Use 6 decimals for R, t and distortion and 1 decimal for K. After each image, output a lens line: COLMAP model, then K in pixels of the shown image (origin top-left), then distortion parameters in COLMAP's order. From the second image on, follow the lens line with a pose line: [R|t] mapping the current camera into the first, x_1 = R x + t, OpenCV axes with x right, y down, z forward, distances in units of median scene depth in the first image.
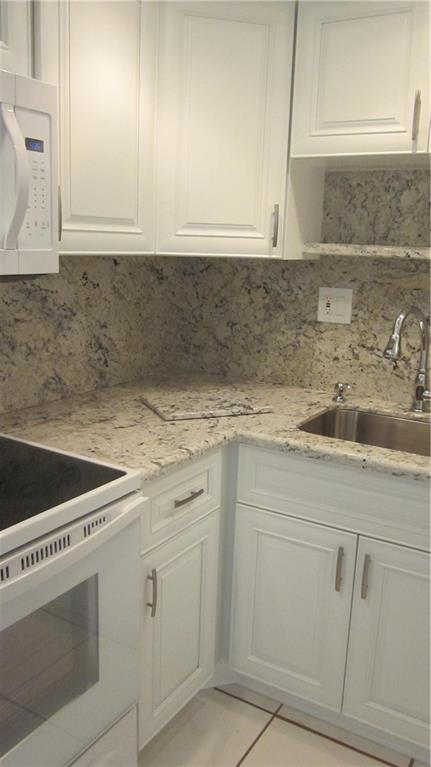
lens RADIAL K [[643.7, 0, 215.5], [0, 643.7, 383.5], [0, 0, 1]] dist [-0.026397, -0.011084]
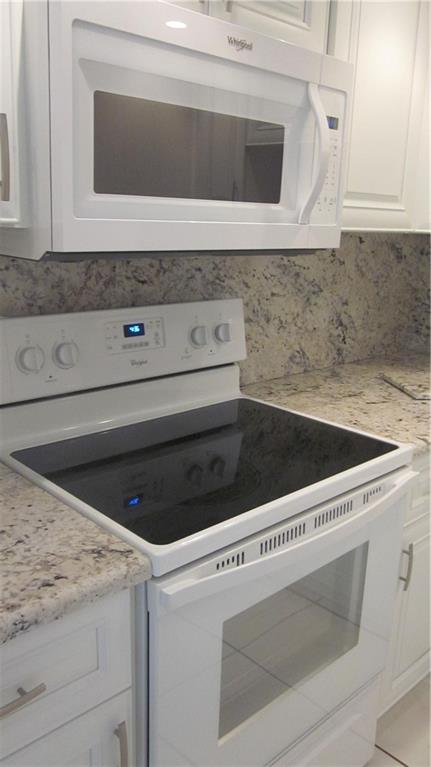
lens RADIAL K [[643.7, 0, 215.5], [0, 643.7, 383.5], [0, 0, 1]] dist [-0.026397, -0.011084]
pose [[0.966575, 0.060377, -0.249172, -0.120862], [-0.053752, 0.997999, 0.033312, 0.015230], [0.250684, -0.018805, 0.967886, -0.036658]]
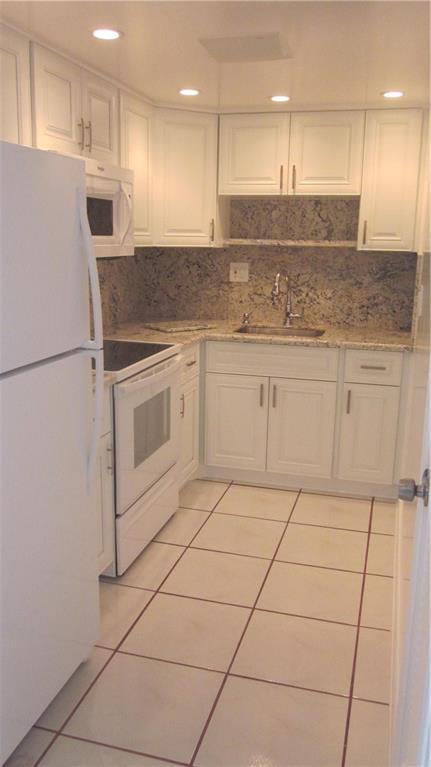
lens RADIAL K [[643.7, 0, 215.5], [0, 643.7, 383.5], [0, 0, 1]] dist [-0.026397, -0.011084]
pose [[0.964622, -0.075004, 0.252741, -0.403999], [0.071936, 0.997180, 0.021373, 0.165829], [-0.253632, -0.002436, 0.967298, -0.833585]]
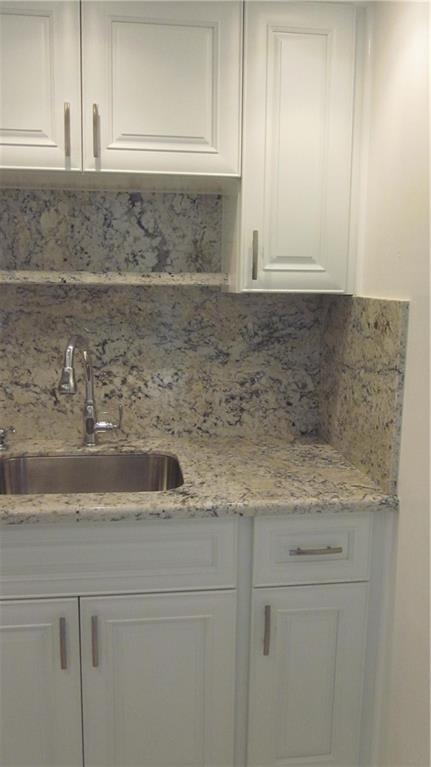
lens RADIAL K [[643.7, 0, 215.5], [0, 643.7, 383.5], [0, 0, 1]] dist [-0.026397, -0.011084]
pose [[0.777959, -0.120436, 0.616665, -0.113613], [0.147493, 0.989038, 0.007091, -0.026327], [-0.610759, 0.085437, 0.787194, 0.143755]]
